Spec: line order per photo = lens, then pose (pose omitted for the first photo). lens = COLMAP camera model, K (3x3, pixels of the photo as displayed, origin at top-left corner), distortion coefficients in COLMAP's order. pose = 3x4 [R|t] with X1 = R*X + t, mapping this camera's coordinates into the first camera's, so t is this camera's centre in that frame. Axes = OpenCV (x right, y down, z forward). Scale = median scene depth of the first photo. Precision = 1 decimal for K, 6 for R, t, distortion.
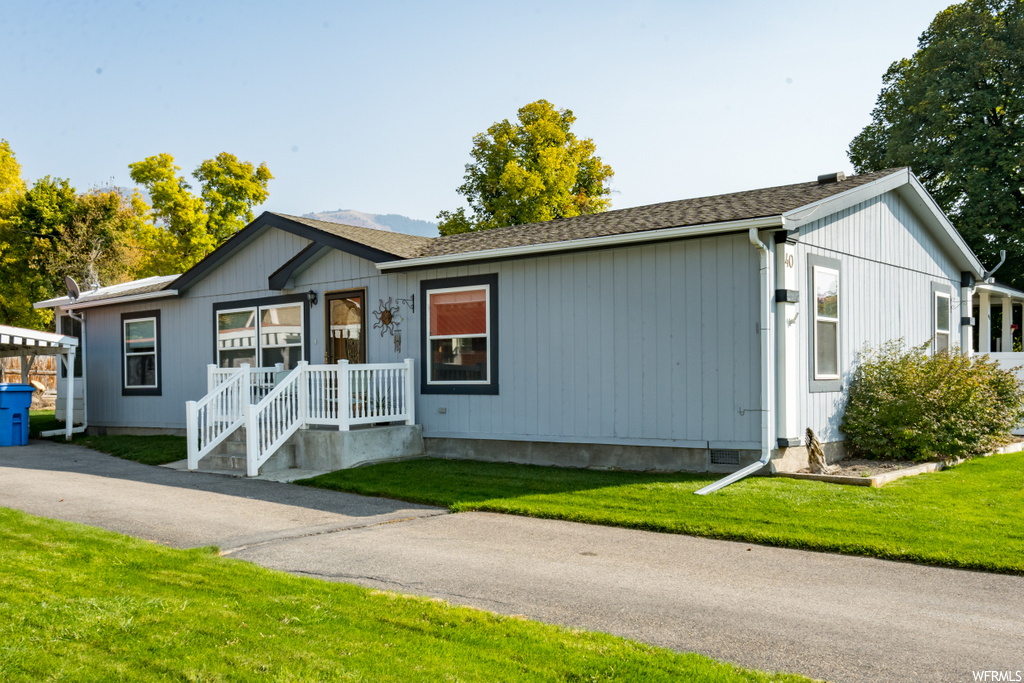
lens RADIAL K [[796.8, 0, 512.0], [0, 796.8, 341.5], [0, 0, 1]] dist [0.000102, -0.000507]
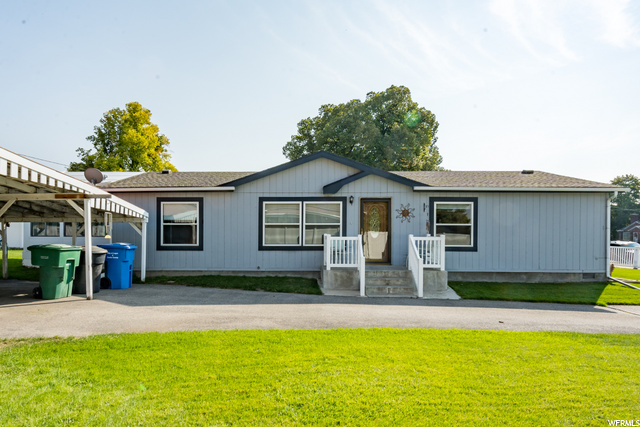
lens RADIAL K [[352.1, 0, 320.0], [0, 352.1, 213.5], [0, 0, 1]] dist [-0.001137, 0.000233]
pose [[0.838399, 0.059214, 0.541832, -0.772121], [-0.039255, 0.998060, -0.048332, 0.020986], [-0.543642, 0.019252, 0.839096, 0.343086]]
